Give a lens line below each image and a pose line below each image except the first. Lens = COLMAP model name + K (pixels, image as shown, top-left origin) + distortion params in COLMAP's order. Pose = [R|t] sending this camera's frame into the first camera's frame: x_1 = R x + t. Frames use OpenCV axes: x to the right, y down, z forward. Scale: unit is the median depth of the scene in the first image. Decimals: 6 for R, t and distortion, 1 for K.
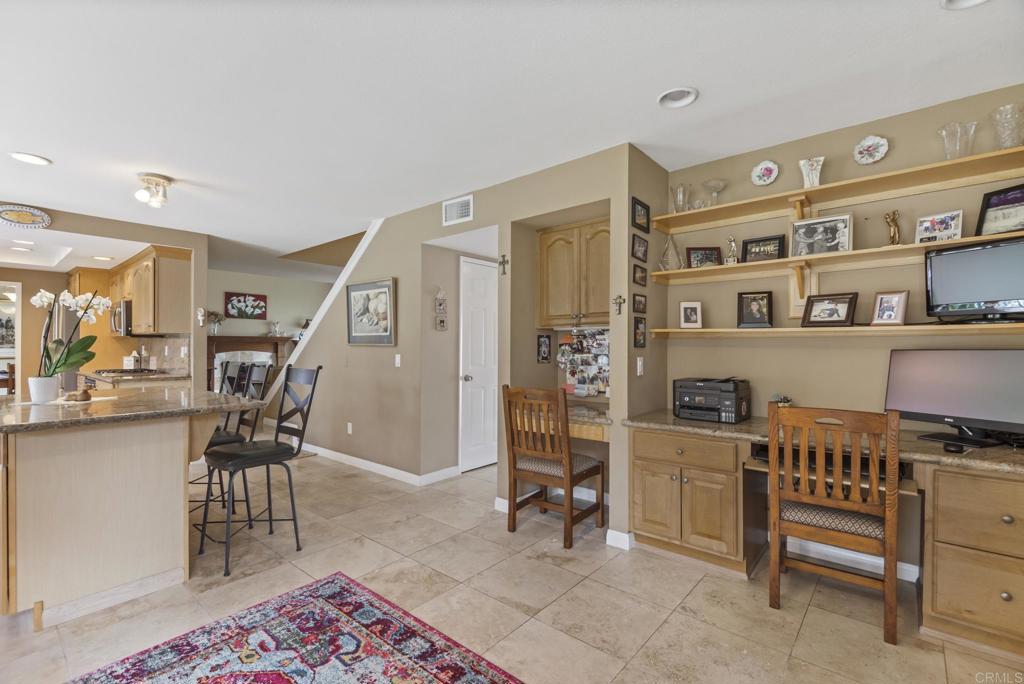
lens RADIAL K [[457.7, 0, 521.0], [0, 457.7, 345.6], [0, 0, 1]] dist [0.004488, -0.001150]
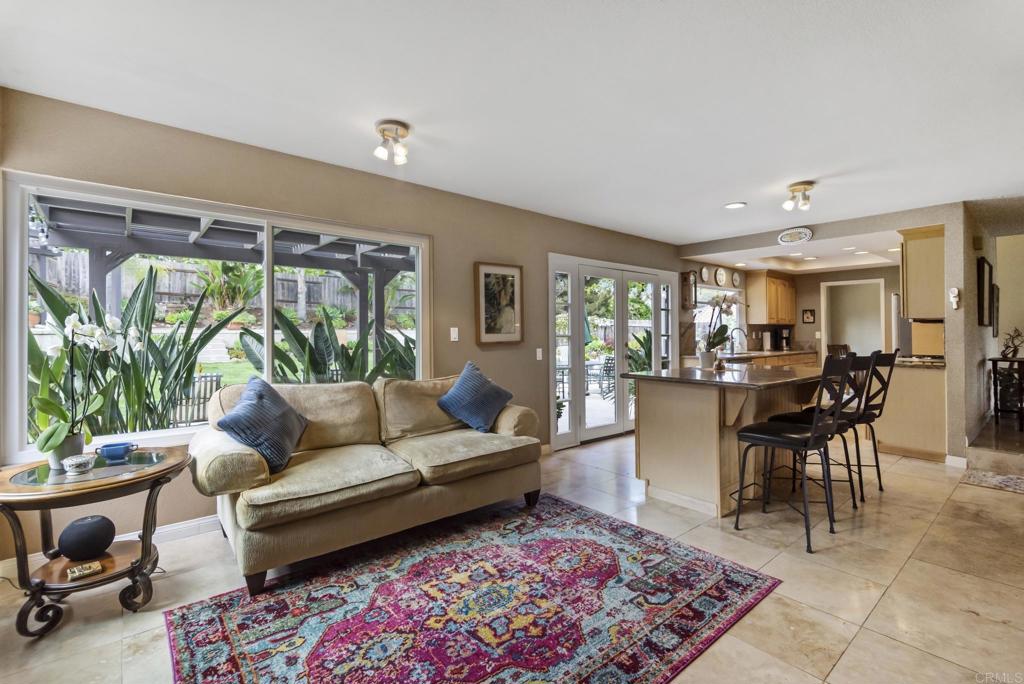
lens RADIAL K [[457.7, 0, 513.3], [0, 457.7, 324.7], [0, 0, 1]] dist [0.004488, -0.001150]
pose [[-0.172816, -0.017569, -0.984797, 0.690812], [0.001367, 0.999836, -0.018077, 0.004745], [0.984953, -0.004470, -0.172763, 0.738608]]
